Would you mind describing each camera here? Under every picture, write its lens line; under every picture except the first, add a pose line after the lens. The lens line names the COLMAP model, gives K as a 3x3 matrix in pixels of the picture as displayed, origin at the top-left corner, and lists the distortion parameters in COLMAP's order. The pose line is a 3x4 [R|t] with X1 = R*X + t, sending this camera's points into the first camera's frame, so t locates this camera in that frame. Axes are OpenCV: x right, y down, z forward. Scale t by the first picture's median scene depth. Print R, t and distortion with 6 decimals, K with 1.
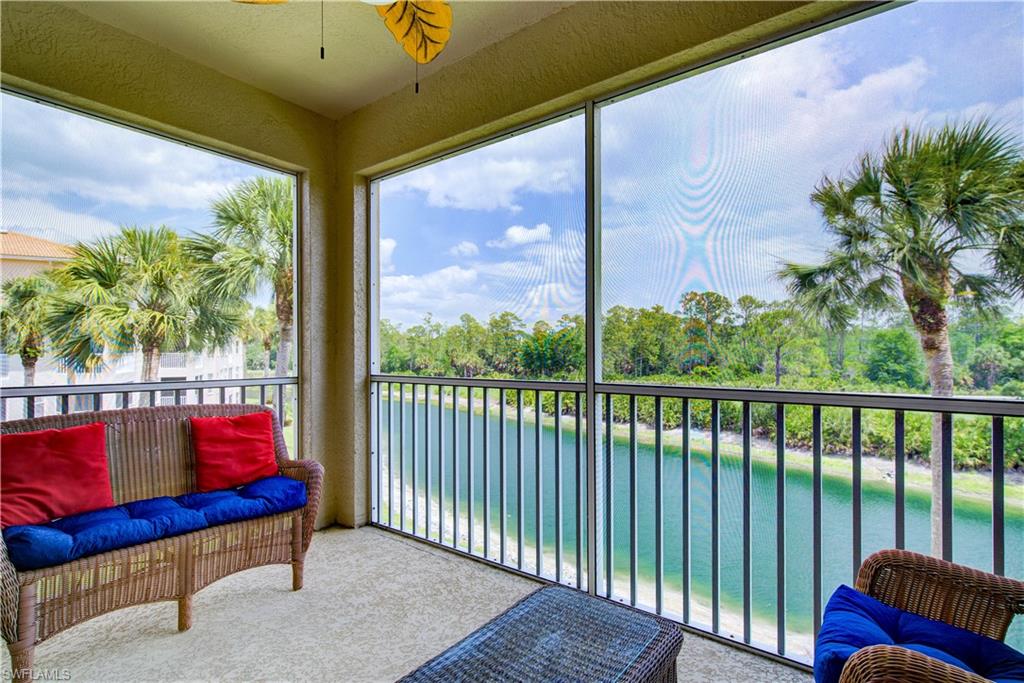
lens RADIAL K [[476.8, 0, 512.0], [0, 476.8, 341.5], [0, 0, 1]] dist [0.001150, -0.000367]
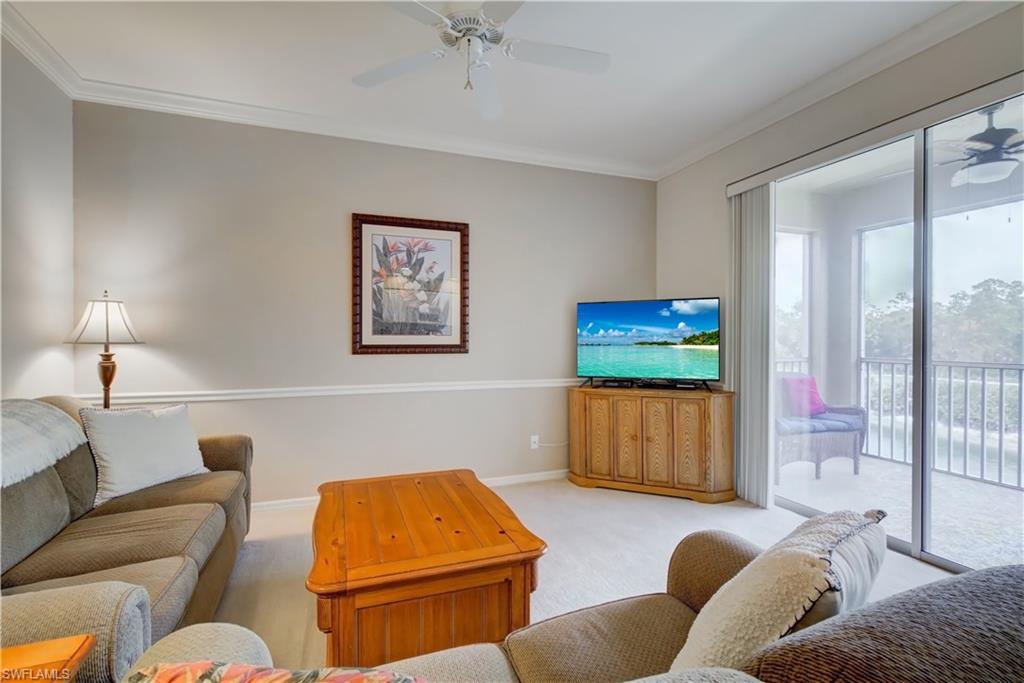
lens RADIAL K [[476.8, 0, 512.0], [0, 476.8, 341.5], [0, 0, 1]] dist [0.001150, -0.000367]
pose [[0.851166, 0.003724, -0.524884, -0.048585], [0.011238, 0.999616, 0.025317, -0.003738], [0.524777, -0.027447, 0.850797, -0.098386]]
